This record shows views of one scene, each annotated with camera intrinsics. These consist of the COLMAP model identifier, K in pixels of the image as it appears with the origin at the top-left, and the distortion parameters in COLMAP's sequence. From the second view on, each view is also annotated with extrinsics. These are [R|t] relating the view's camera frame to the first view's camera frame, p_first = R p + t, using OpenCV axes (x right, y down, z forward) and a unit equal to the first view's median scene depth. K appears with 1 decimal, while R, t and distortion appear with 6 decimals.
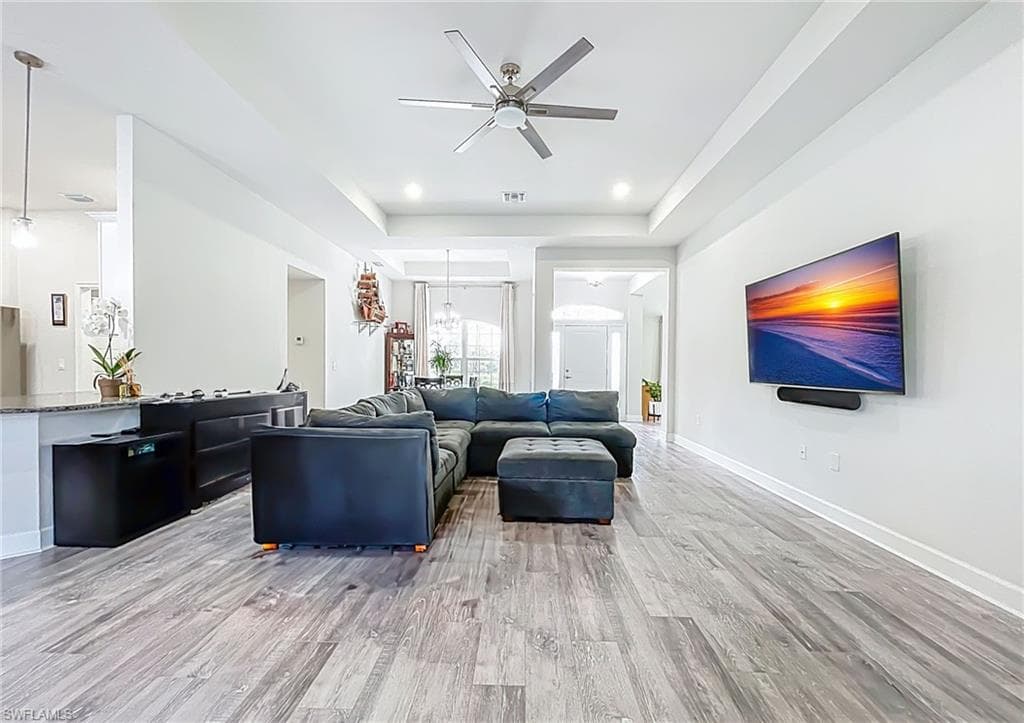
lens RADIAL K [[424.5, 0, 512.5], [0, 424.5, 368.5], [0, 0, 1]] dist [-0.001556, -0.000466]
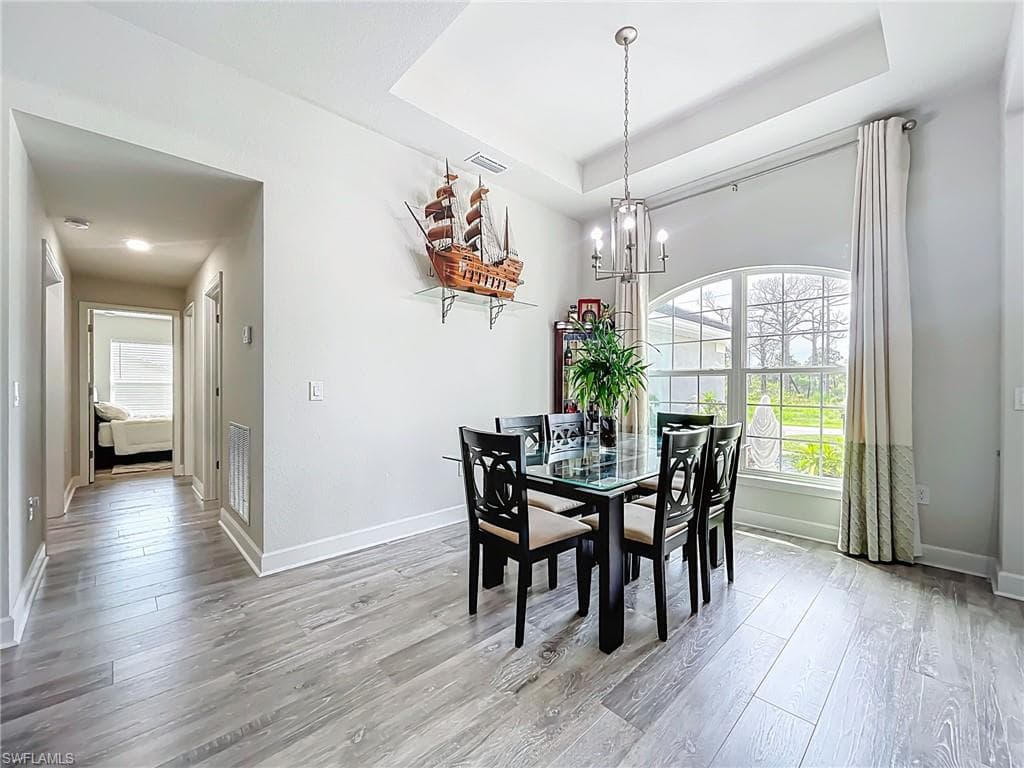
lens RADIAL K [[416.0, 0, 512.0], [0, 416.0, 384.0], [0, 0, 1]] dist [0.001554, 0.000034]
pose [[0.714472, -0.007187, -0.699627, 0.012724], [-0.003427, 0.999899, -0.013771, -0.007226], [0.699655, 0.012236, 0.714376, 0.856479]]
